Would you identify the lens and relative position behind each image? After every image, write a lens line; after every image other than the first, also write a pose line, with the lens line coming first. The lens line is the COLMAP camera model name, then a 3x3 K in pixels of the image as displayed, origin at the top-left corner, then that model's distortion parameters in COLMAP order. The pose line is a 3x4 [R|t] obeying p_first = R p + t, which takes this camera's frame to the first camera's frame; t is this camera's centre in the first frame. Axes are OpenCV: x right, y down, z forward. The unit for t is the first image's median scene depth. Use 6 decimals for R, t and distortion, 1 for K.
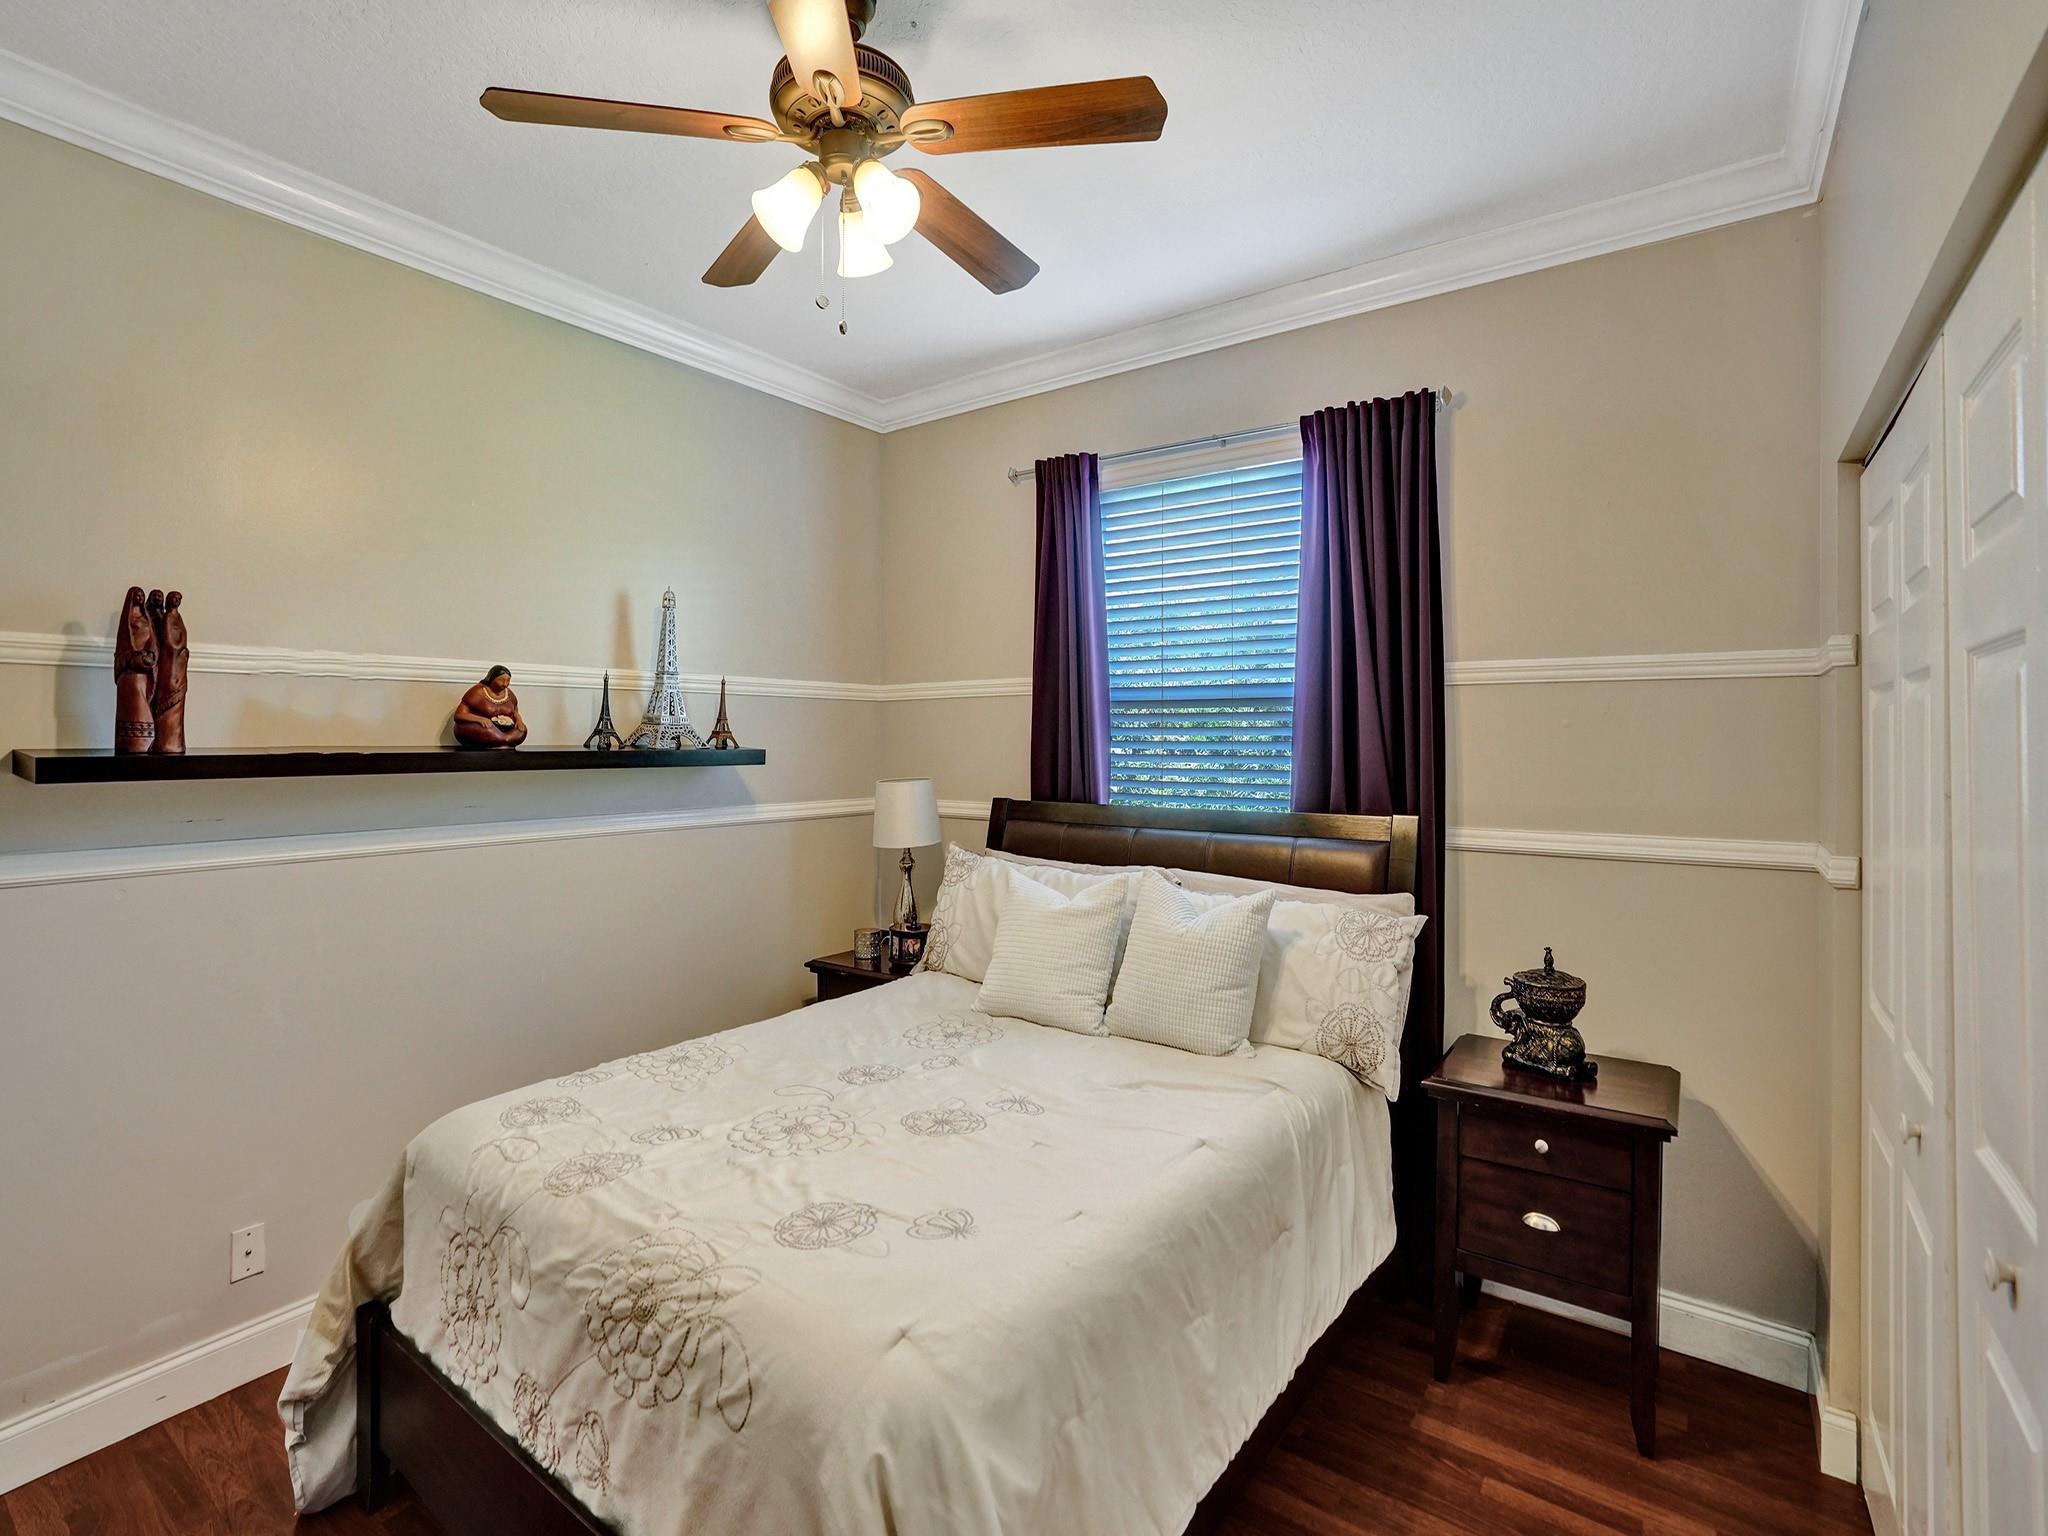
lens RADIAL K [[959.8, 0, 1024.4], [0, 959.8, 771.0], [0, 0, 1]] dist [-0.045276, 0.015232]
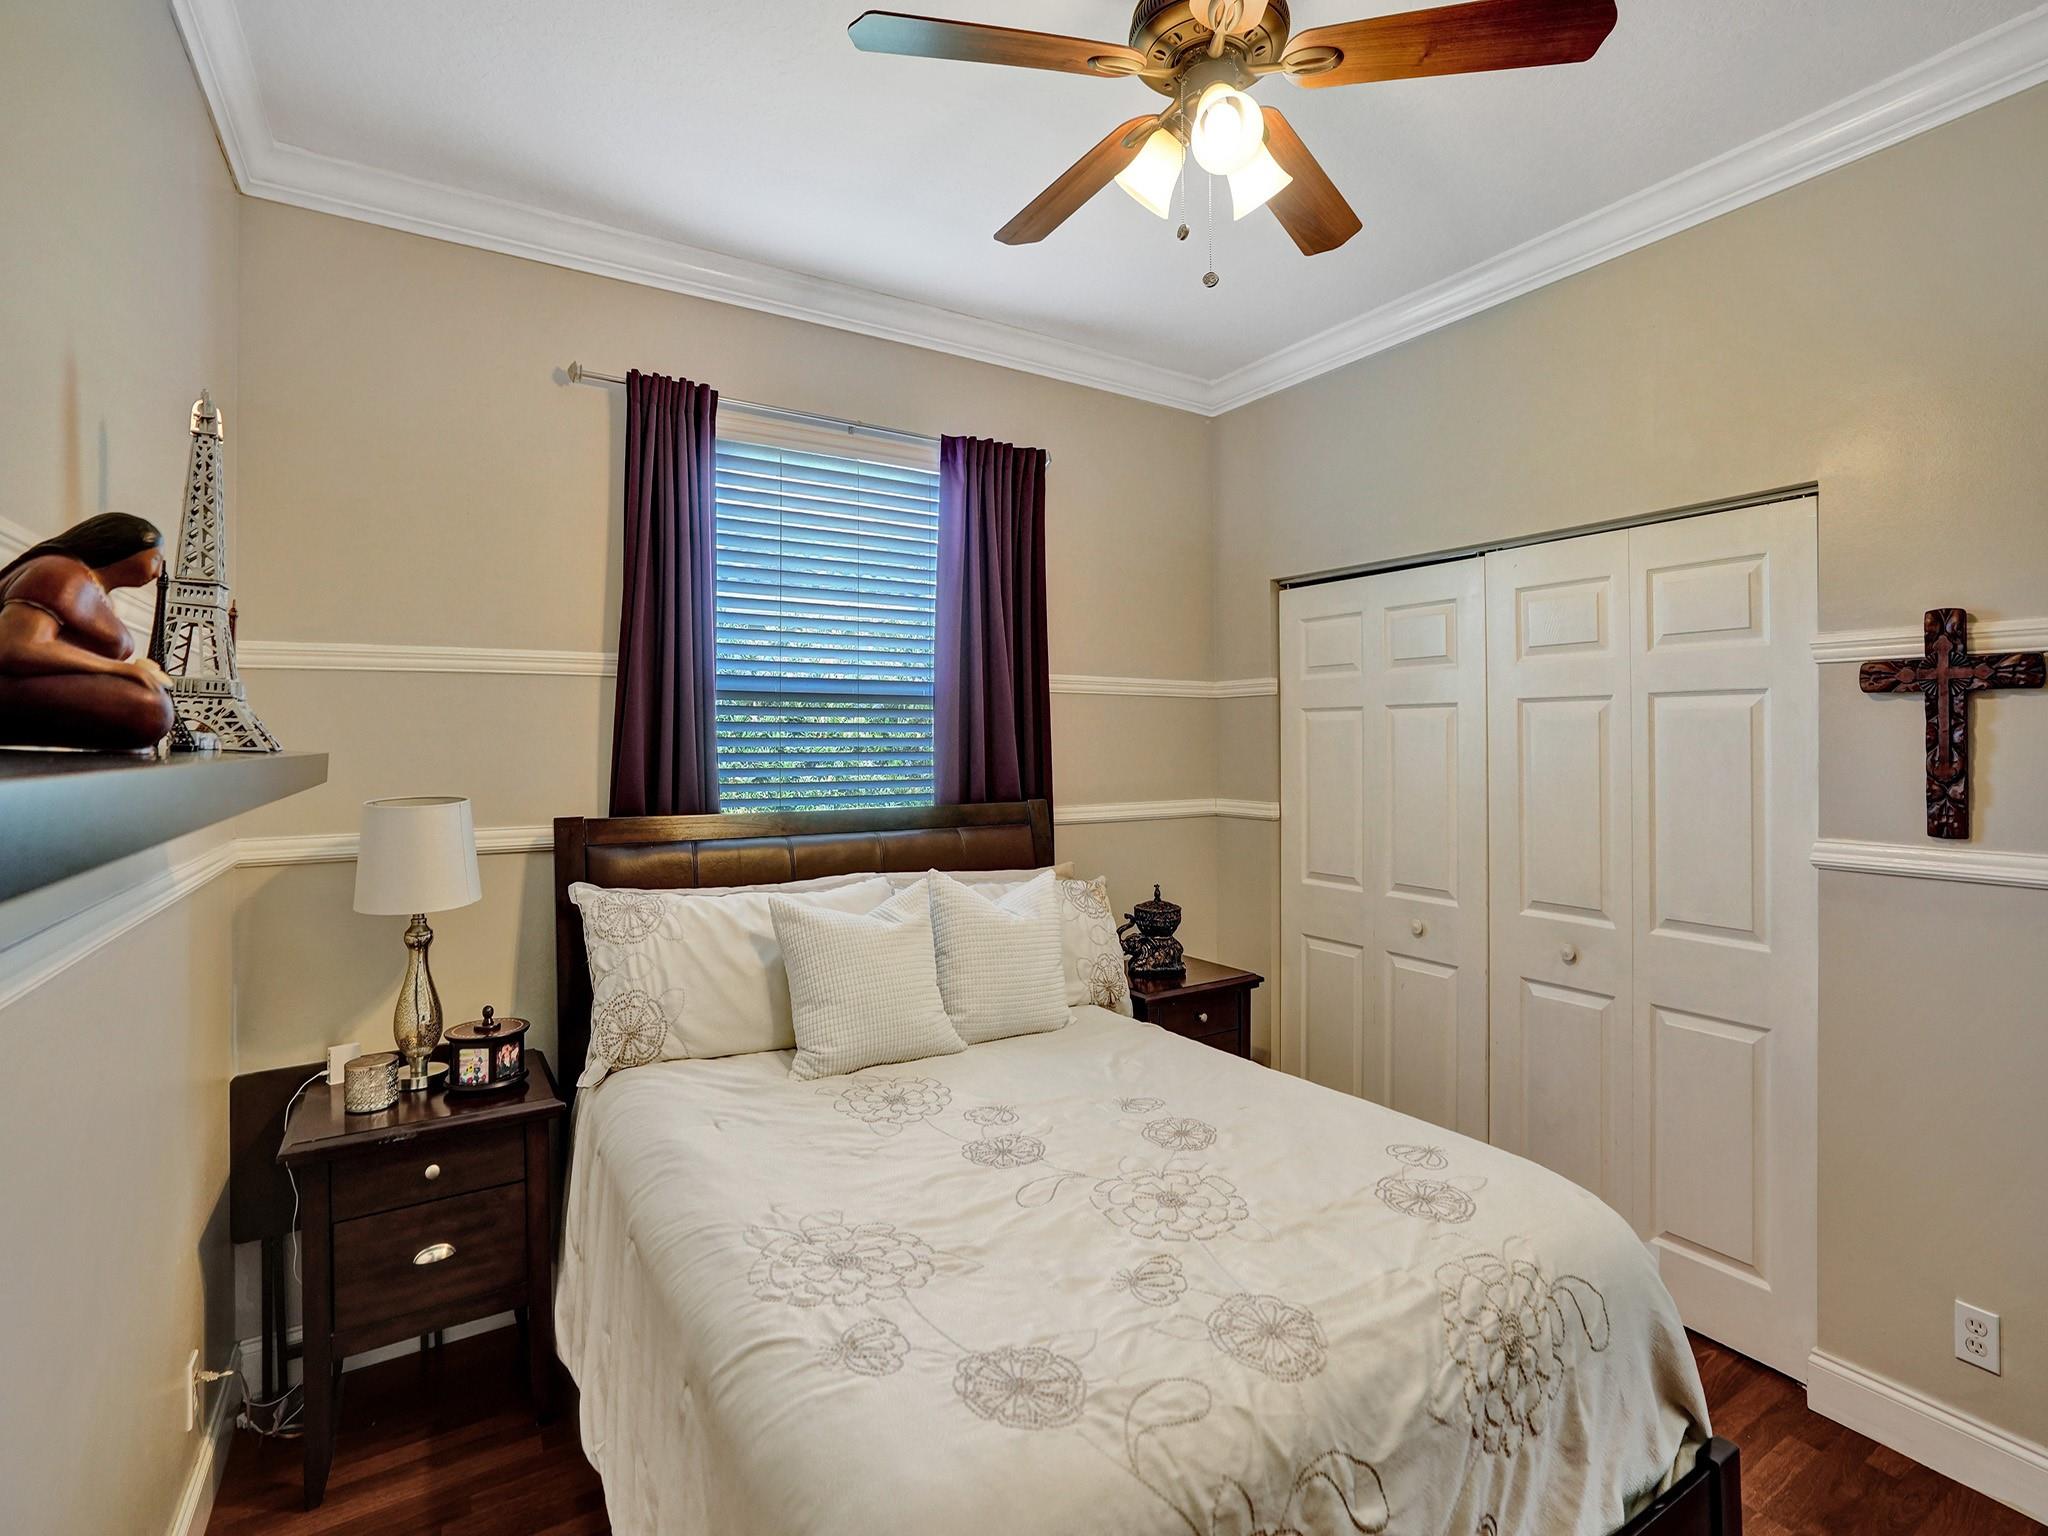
lens RADIAL K [[959.8, 0, 1043.6], [0, 959.8, 754.6], [0, 0, 1]] dist [-0.045276, 0.015232]
pose [[0.378191, -0.012184, 0.925648, -0.639825], [0.031674, 0.999498, 0.000215, -0.008911], [-0.925186, 0.029238, 0.378387, 0.477960]]
